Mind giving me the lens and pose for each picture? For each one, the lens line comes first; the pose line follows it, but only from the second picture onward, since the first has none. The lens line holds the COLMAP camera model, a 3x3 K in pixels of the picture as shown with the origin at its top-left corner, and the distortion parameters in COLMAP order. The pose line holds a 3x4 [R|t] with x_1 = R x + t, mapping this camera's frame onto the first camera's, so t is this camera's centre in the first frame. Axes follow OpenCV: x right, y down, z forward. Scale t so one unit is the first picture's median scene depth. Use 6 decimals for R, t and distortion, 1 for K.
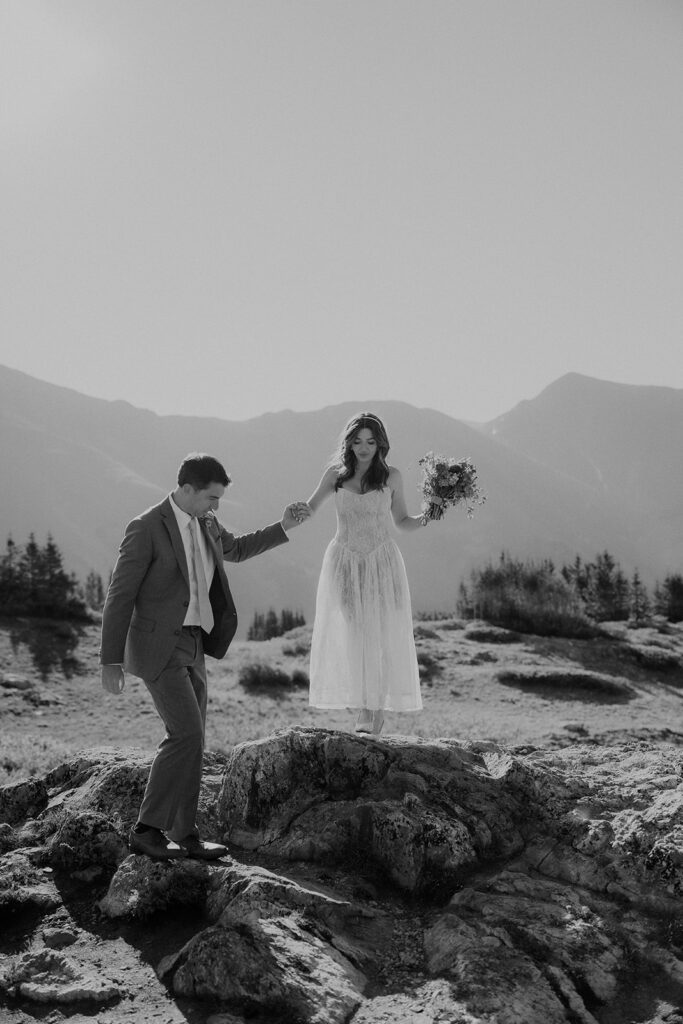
lens RADIAL K [[1068.0, 0, 342.4], [0, 1068.0, 510.0], [0, 0, 1]] dist [0.065516, 0.000000]
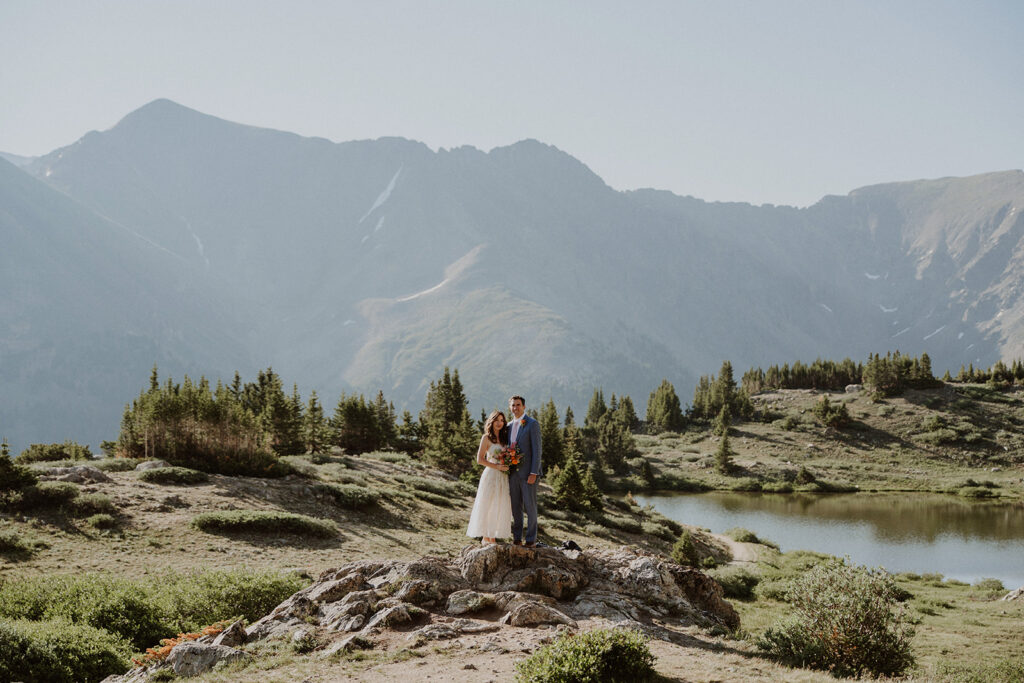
lens RADIAL K [[1468.2, 0, 510.7], [0, 1468.2, 342.6], [0, 0, 1]] dist [0.202720, 0.000000]
pose [[0.901751, 0.024943, 0.431536, -0.140279], [-0.039795, 0.998885, 0.025419, -0.032319], [-0.430420, -0.040095, 0.901738, -0.192929]]
